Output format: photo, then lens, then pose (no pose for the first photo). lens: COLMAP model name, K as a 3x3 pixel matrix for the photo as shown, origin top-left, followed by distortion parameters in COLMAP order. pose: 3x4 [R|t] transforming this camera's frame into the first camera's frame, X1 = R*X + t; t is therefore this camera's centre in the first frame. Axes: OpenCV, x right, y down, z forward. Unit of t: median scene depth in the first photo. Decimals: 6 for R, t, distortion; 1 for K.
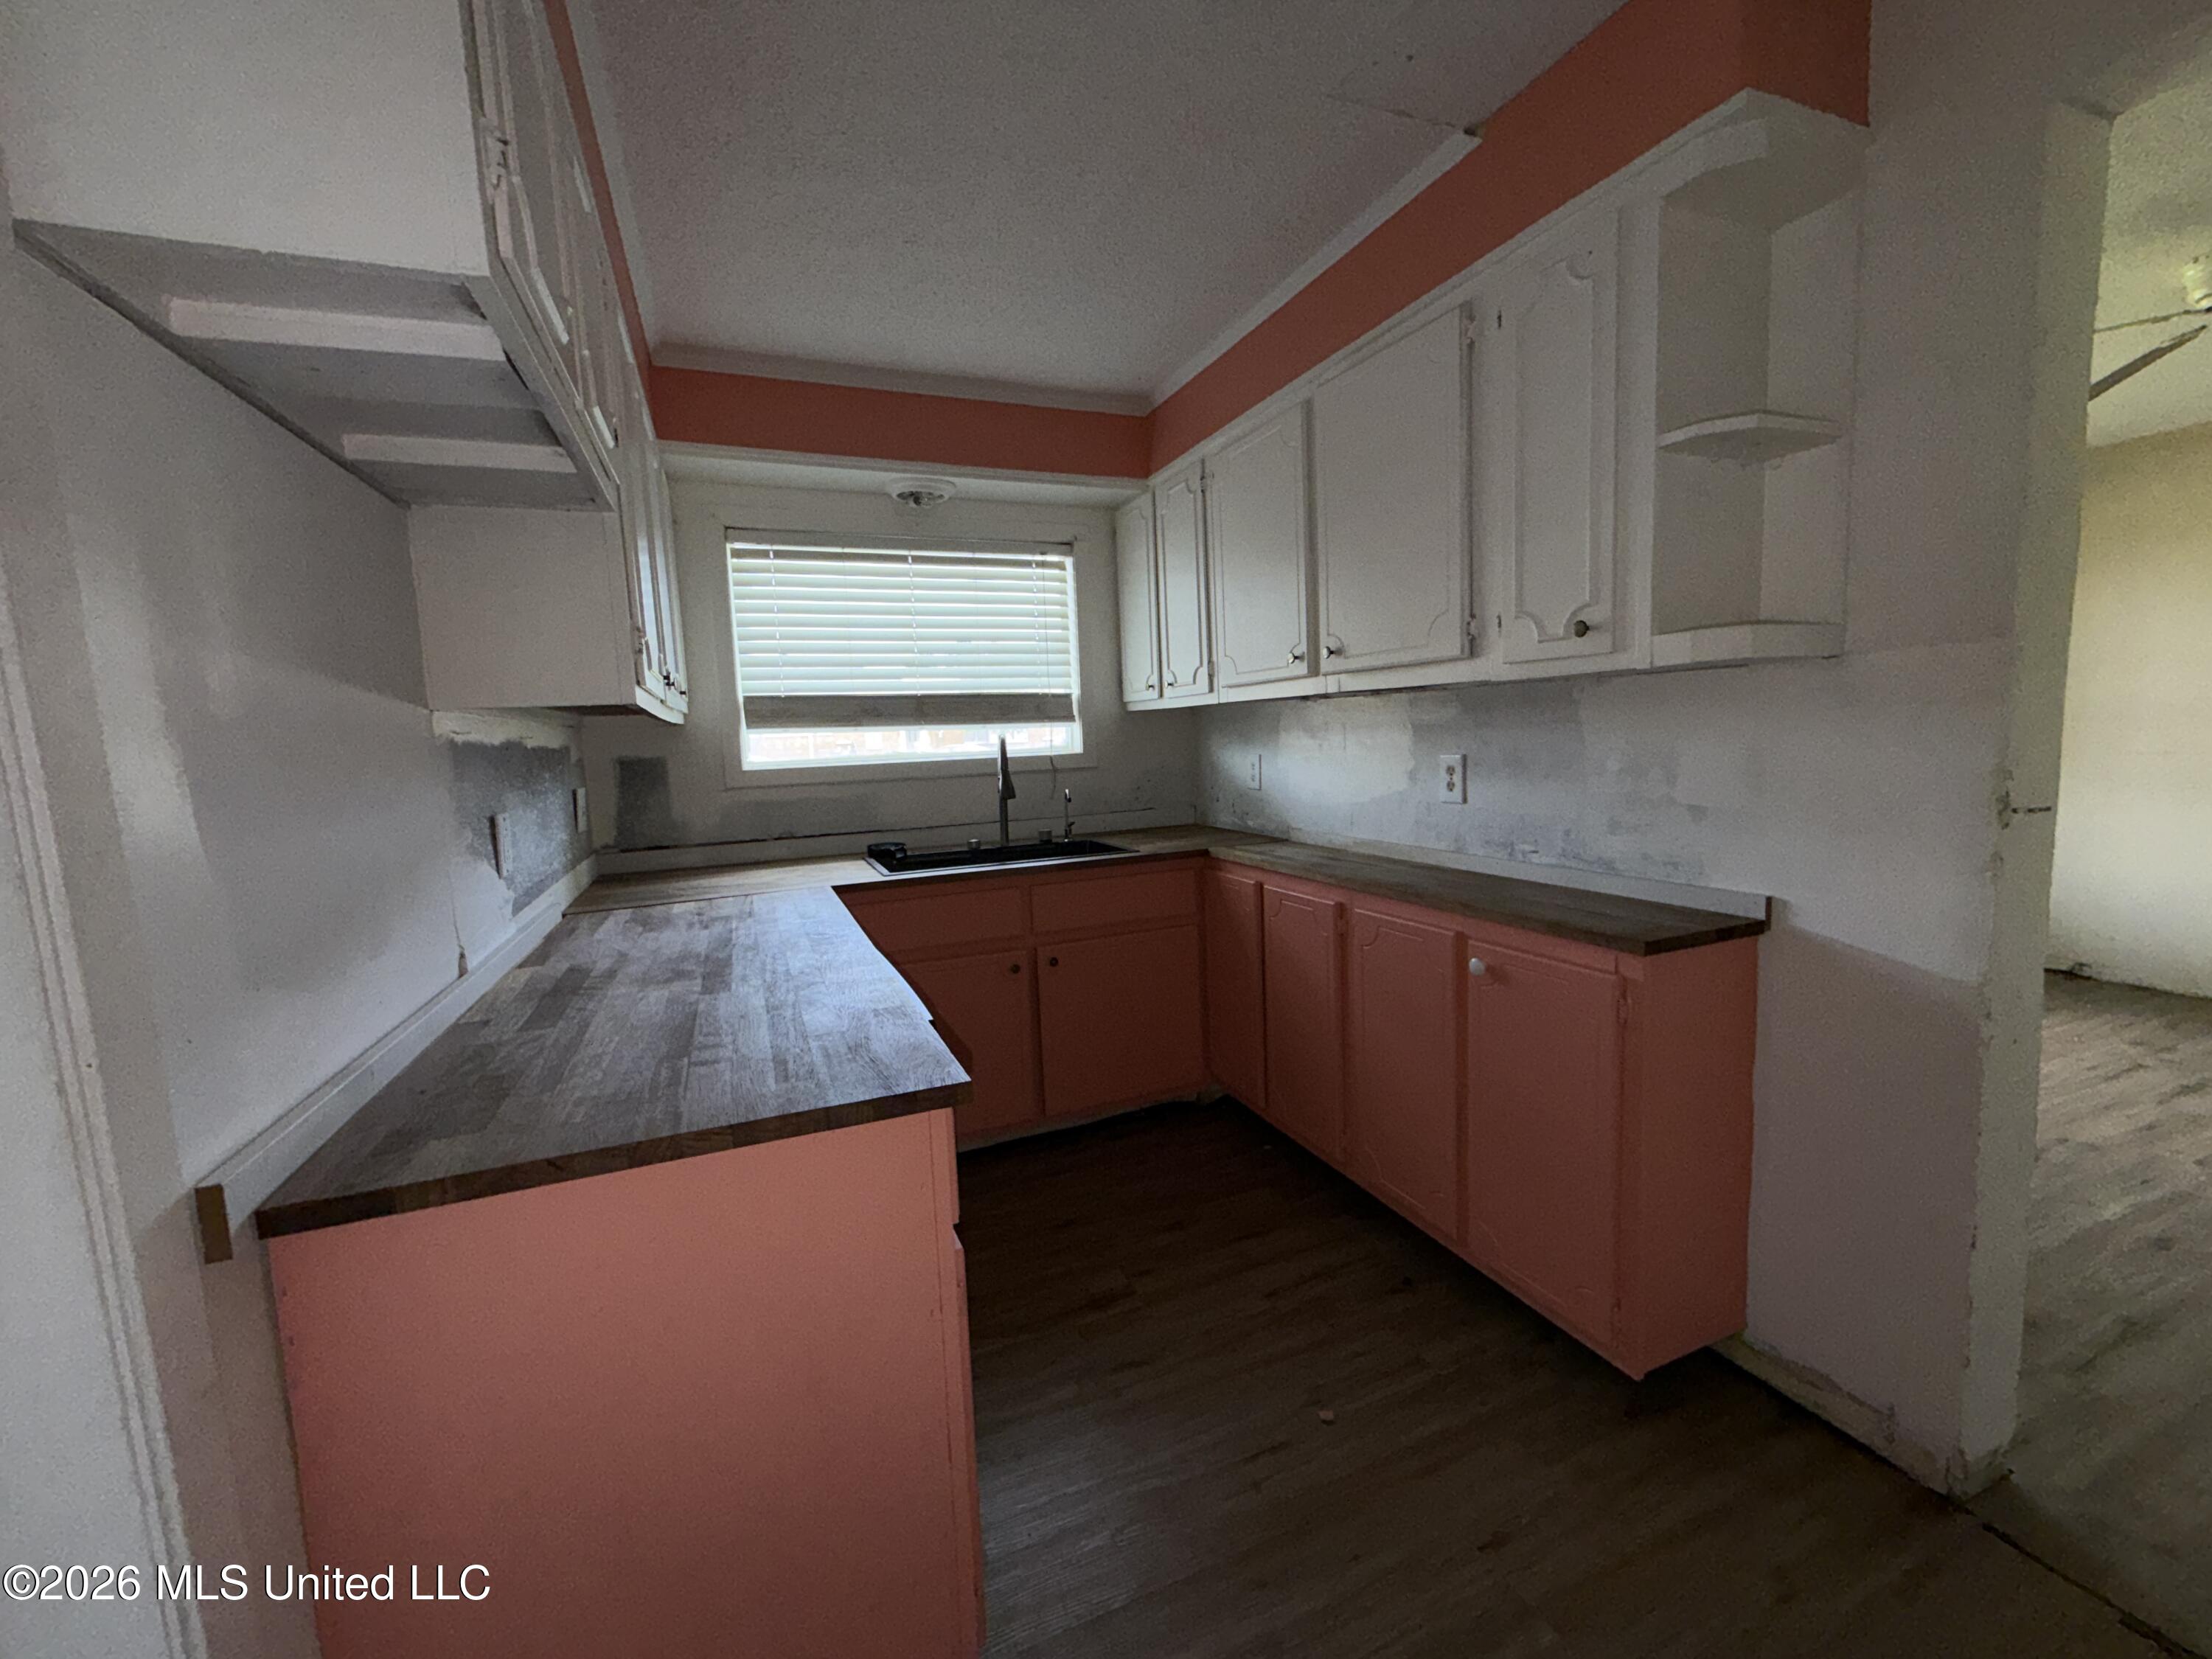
lens RADIAL K [[887.3, 0, 1093.0], [0, 887.3, 828.6], [0, 0, 1]] dist [-0.001552, 0.001332]
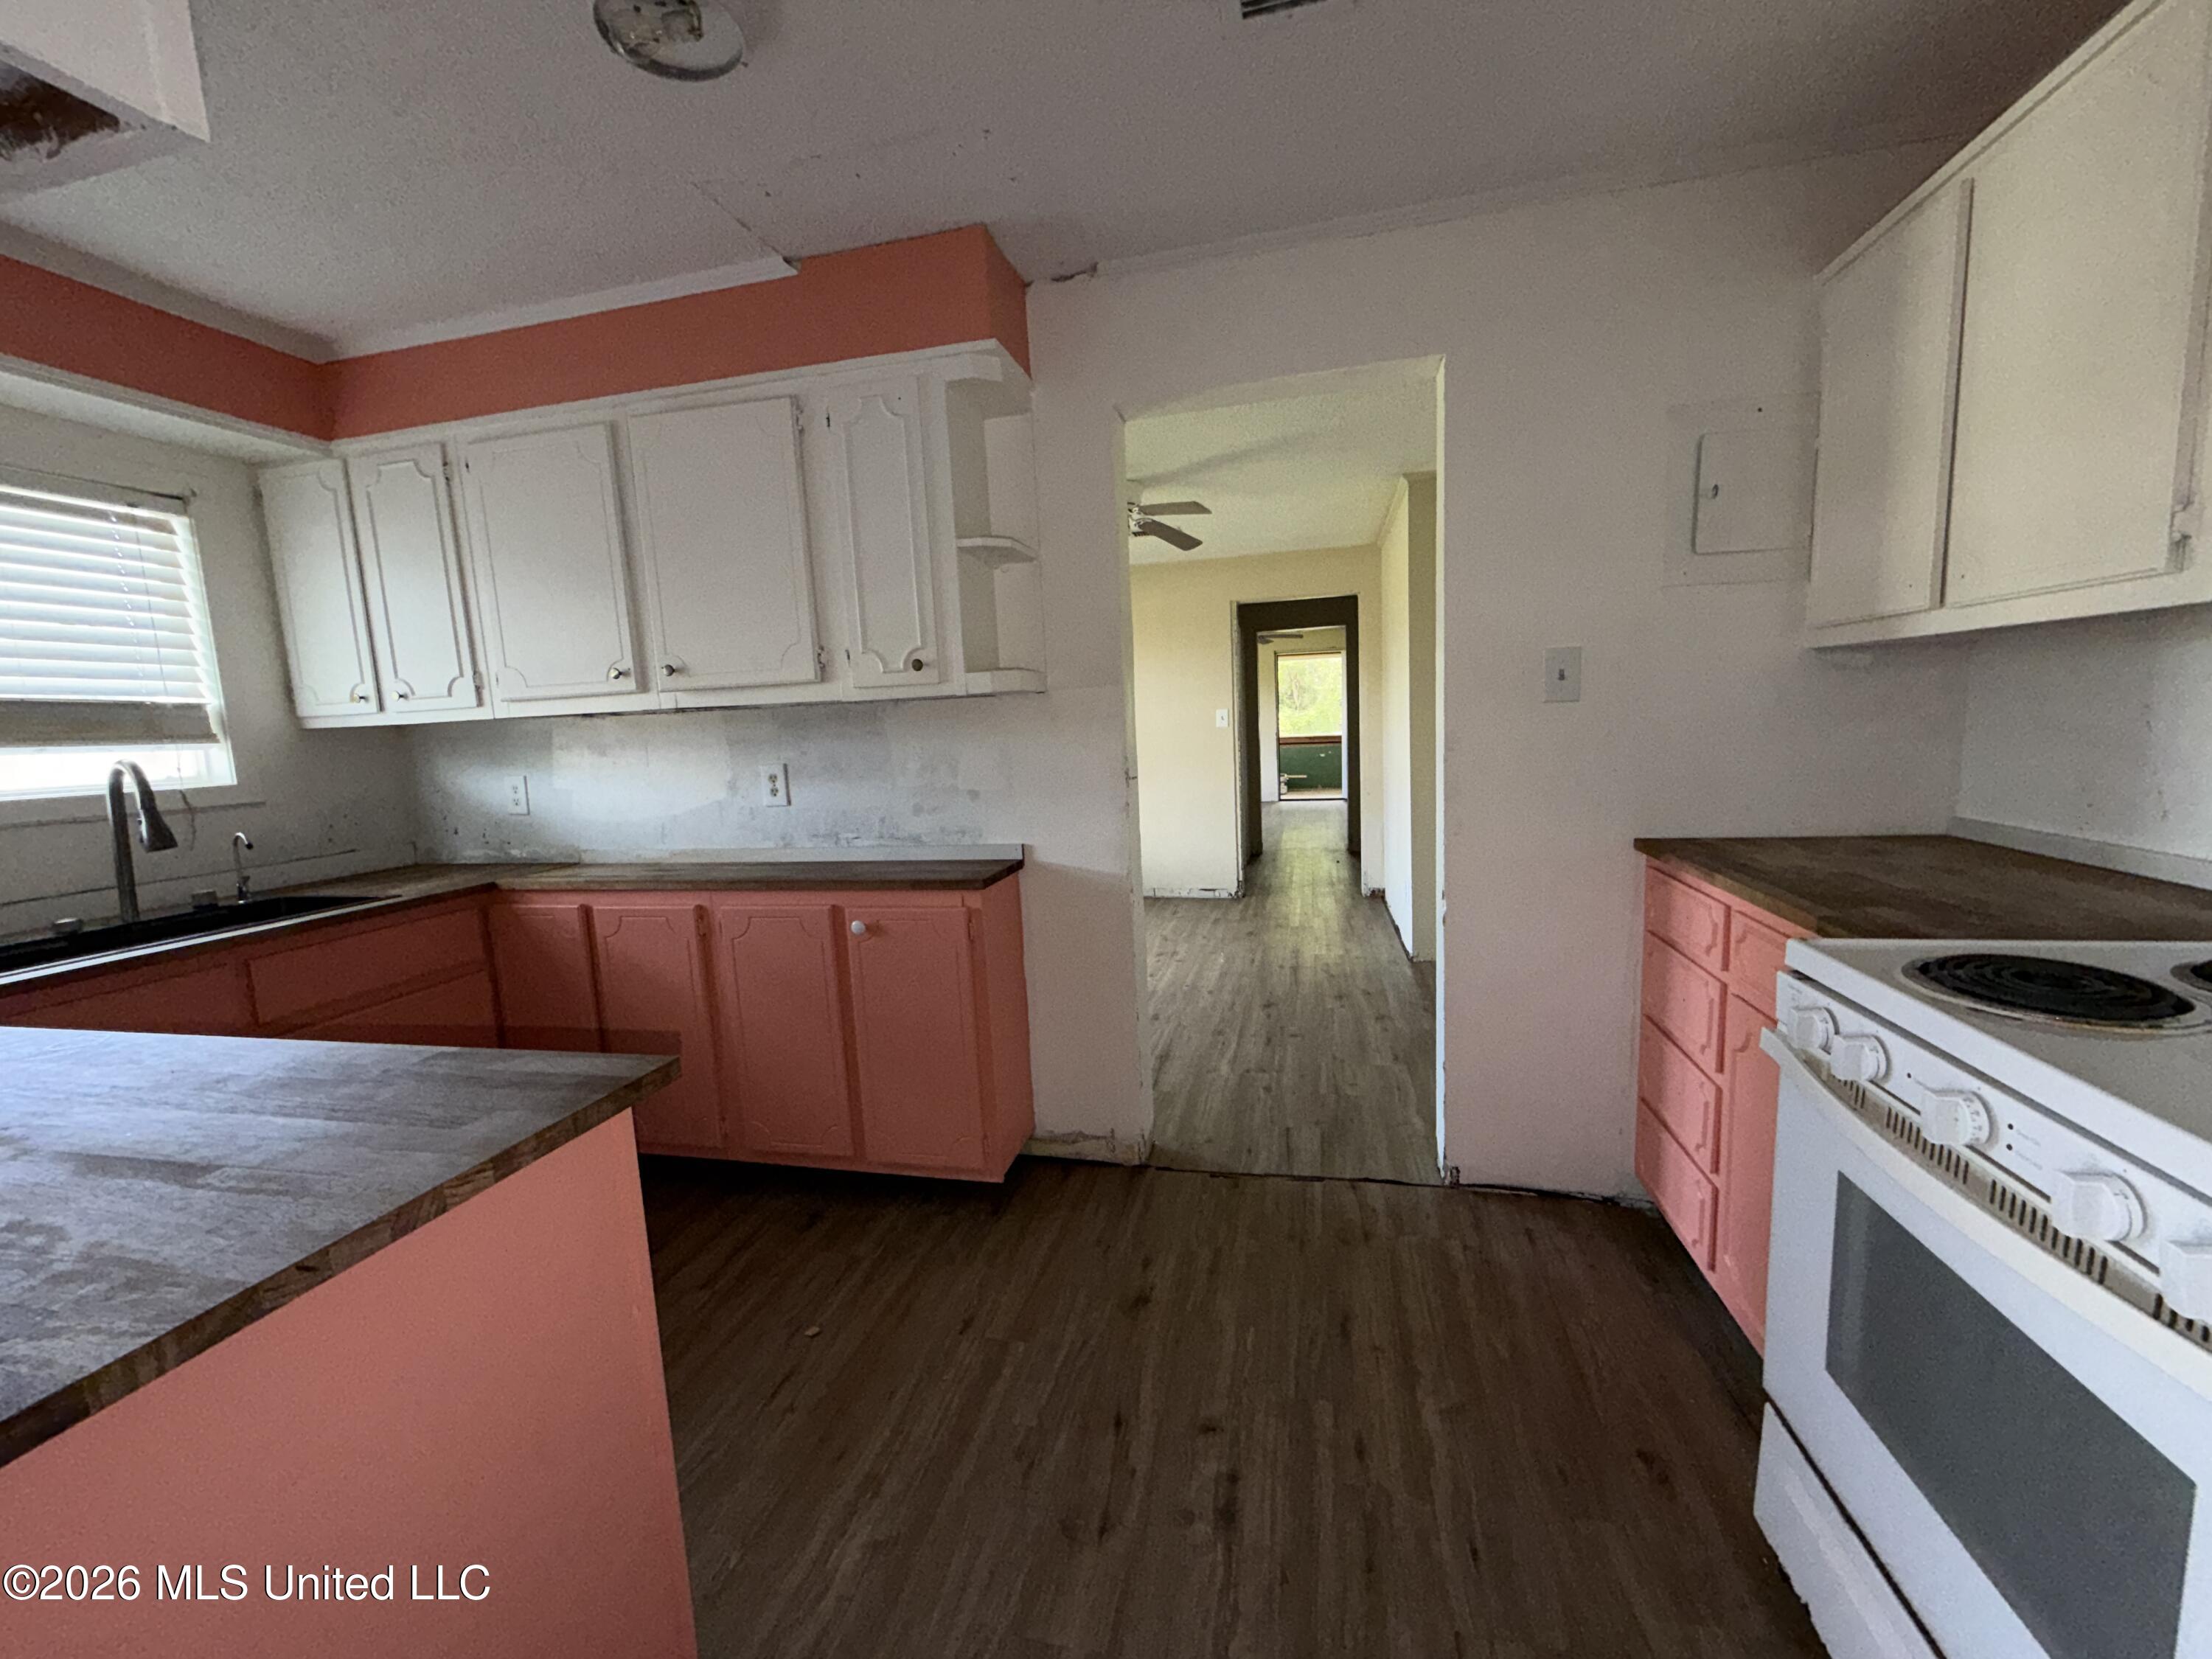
lens RADIAL K [[887.3, 0, 1102.2], [0, 887.3, 826.9], [0, 0, 1]] dist [-0.001552, 0.001332]
pose [[0.581840, -0.082899, 0.809068, -0.302458], [0.109647, 0.993705, 0.022965, 0.019026], [-0.805878, 0.075350, 0.587267, -0.022269]]
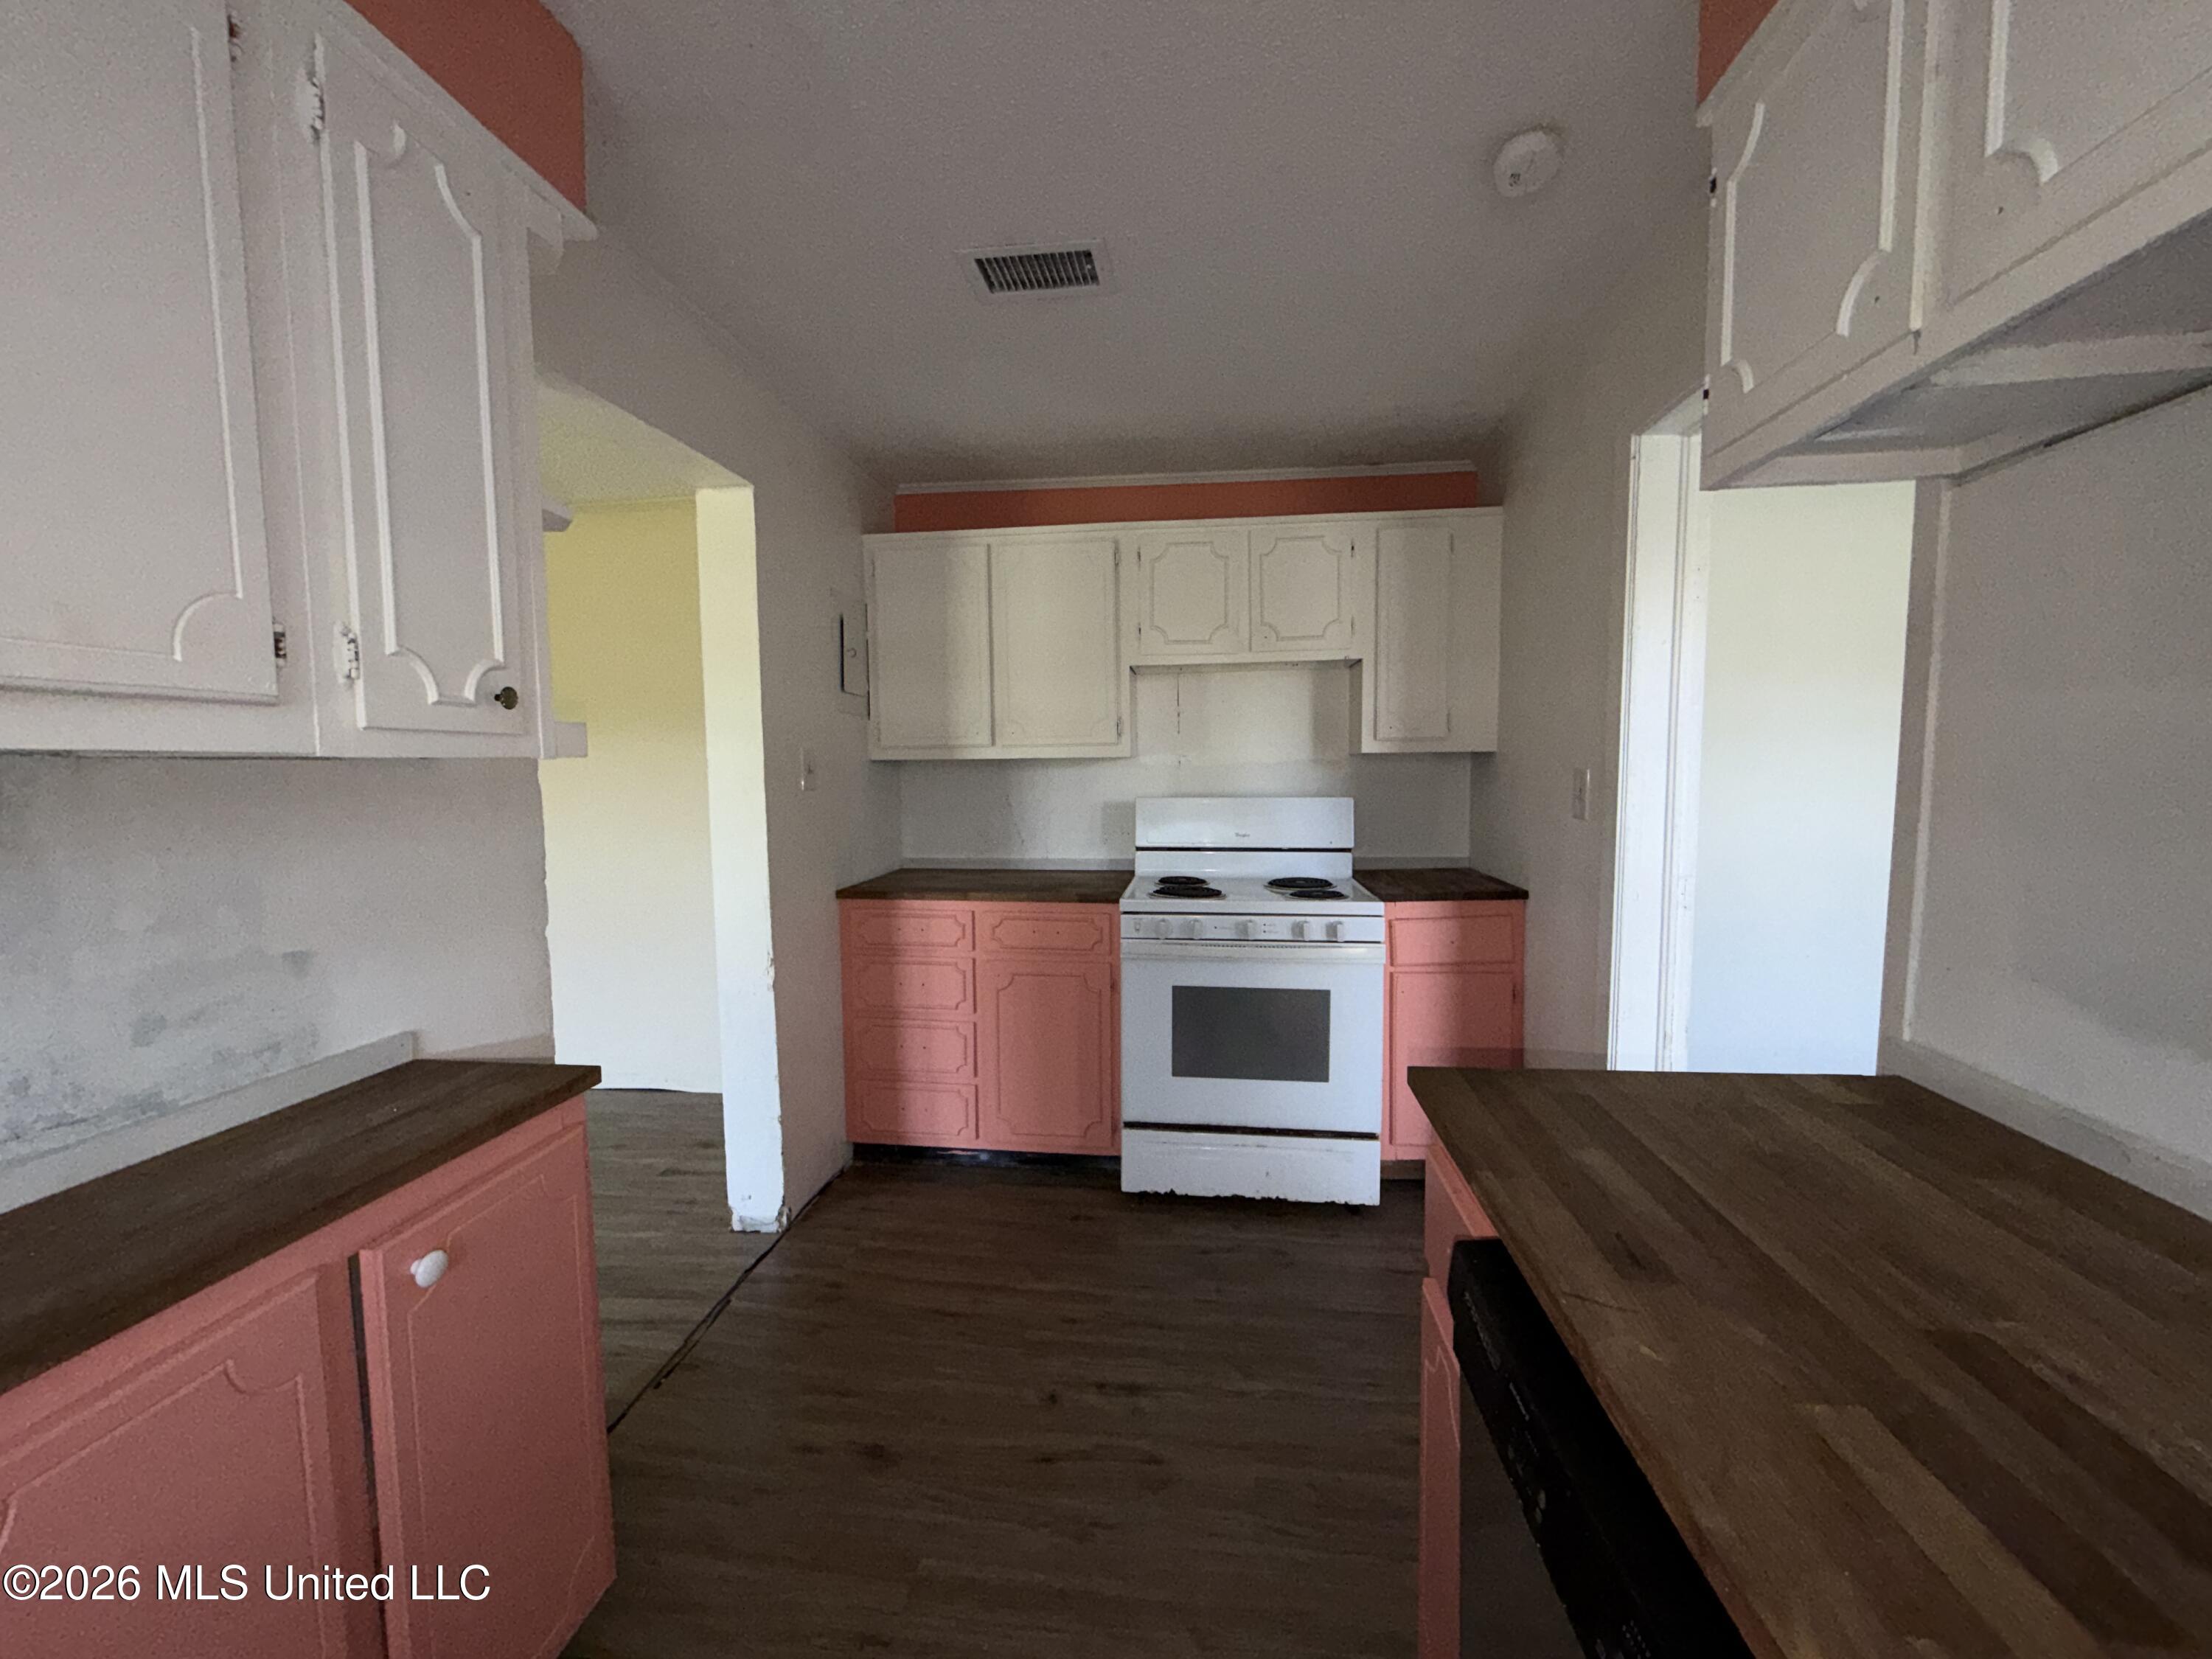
lens RADIAL K [[887.3, 0, 1102.7], [0, 887.3, 824.9], [0, 0, 1]] dist [-0.001552, 0.001332]
pose [[-0.873797, 0.018431, 0.485941, -0.167186], [0.100221, 0.984655, 0.142867, -0.125642], [-0.475851, 0.173539, -0.862235, 1.004599]]
